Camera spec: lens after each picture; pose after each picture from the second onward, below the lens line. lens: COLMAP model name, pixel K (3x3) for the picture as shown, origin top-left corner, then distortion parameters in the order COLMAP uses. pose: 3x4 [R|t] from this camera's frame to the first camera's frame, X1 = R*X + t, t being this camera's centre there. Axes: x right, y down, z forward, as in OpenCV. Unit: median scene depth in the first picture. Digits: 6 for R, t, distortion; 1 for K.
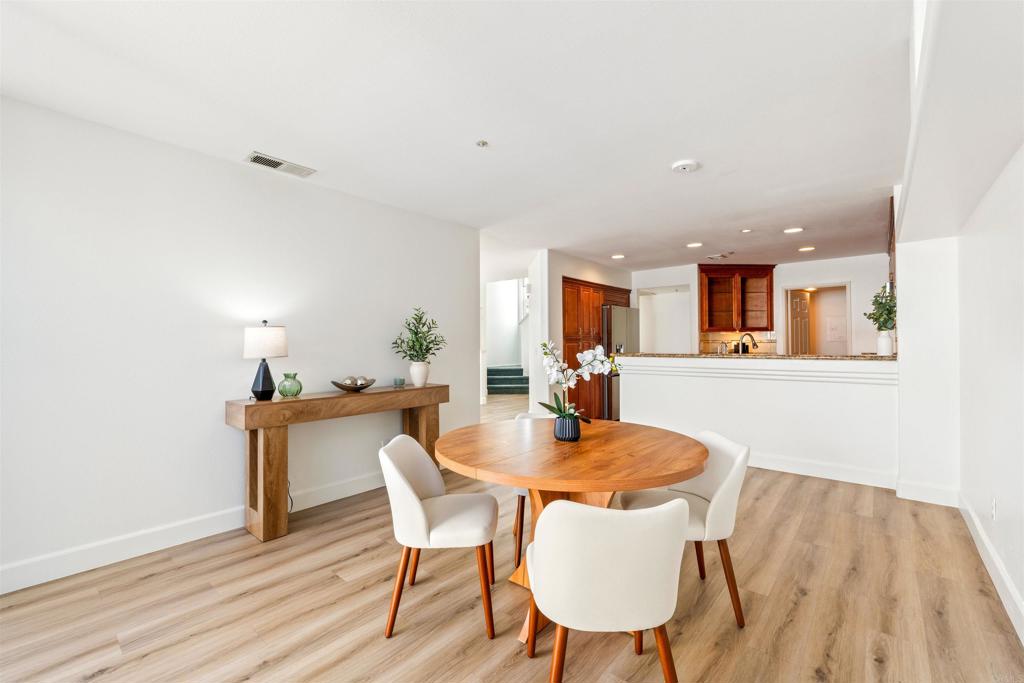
lens RADIAL K [[435.0, 0, 512.0], [0, 435.0, 341.5], [0, 0, 1]] dist [-0.001859, -0.000159]
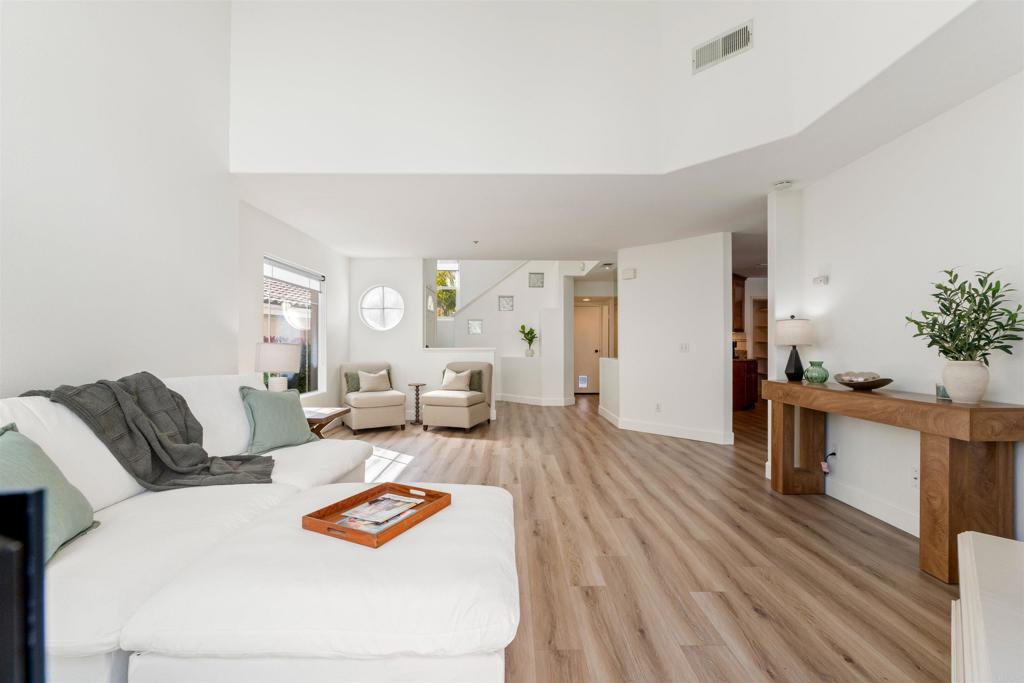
lens RADIAL K [[435.0, 0, 512.0], [0, 435.0, 341.5], [0, 0, 1]] dist [-0.001859, -0.000159]
pose [[-0.753288, -0.000872, -0.657690, 0.774893], [0.004388, 0.999970, -0.006351, 0.027386], [0.657676, -0.007670, -0.753262, 1.305860]]
